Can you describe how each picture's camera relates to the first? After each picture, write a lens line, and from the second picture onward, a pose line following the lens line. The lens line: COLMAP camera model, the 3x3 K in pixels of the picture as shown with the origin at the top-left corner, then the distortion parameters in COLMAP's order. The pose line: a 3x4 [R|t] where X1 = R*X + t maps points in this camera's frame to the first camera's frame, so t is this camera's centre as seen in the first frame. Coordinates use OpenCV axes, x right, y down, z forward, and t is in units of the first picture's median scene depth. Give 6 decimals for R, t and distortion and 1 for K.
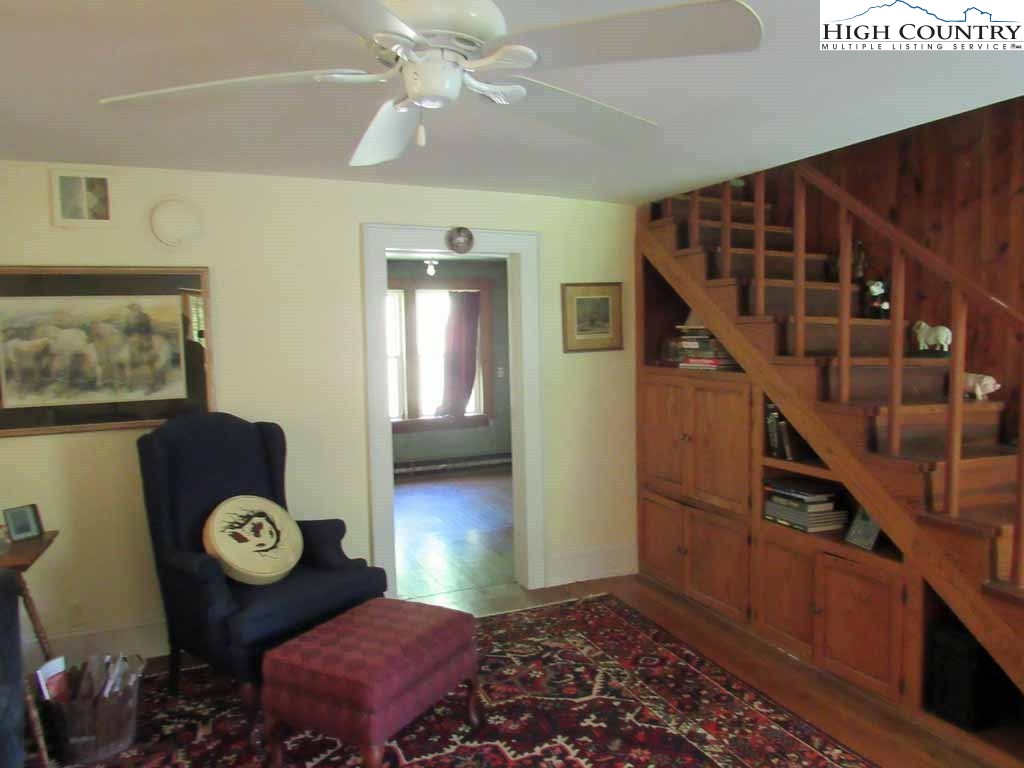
lens RADIAL K [[751.4, 0, 515.7], [0, 751.4, 383.5], [0, 0, 1]] dist [0.000641, 0.005090]
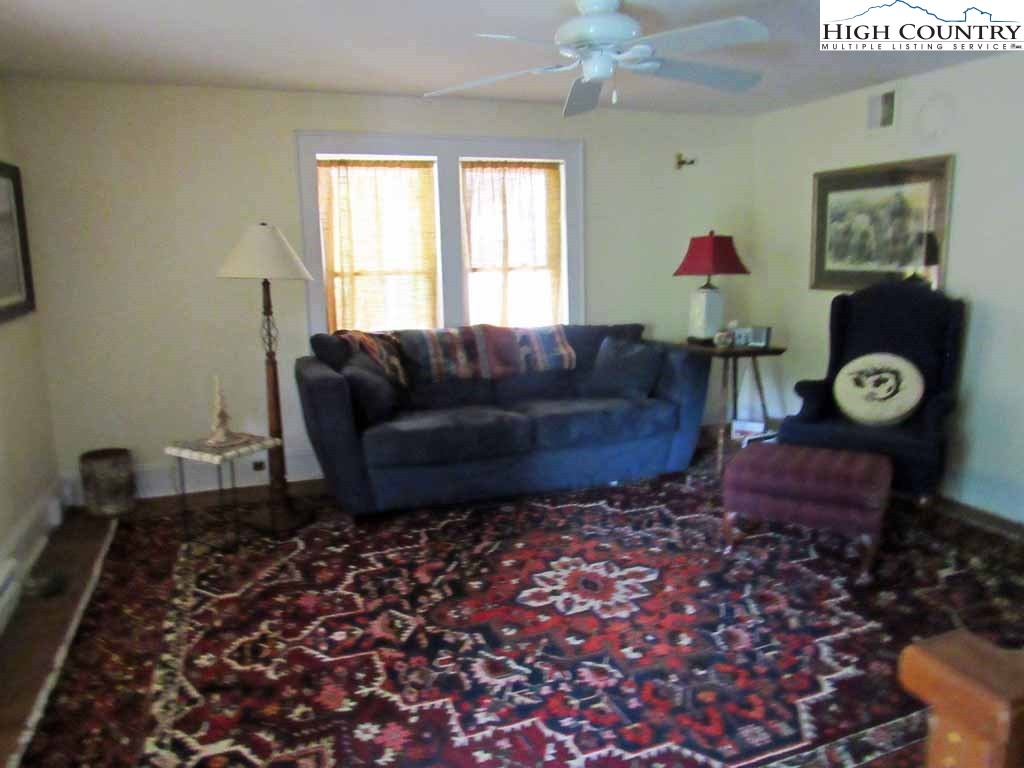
lens RADIAL K [[751.4, 0, 515.7], [0, 751.4, 383.5], [0, 0, 1]] dist [0.000641, 0.005090]
pose [[-0.049064, 0.206048, -0.977311, 0.835594], [-0.048108, 0.976866, 0.208369, -0.026206], [0.997636, 0.057240, -0.038016, 0.447720]]
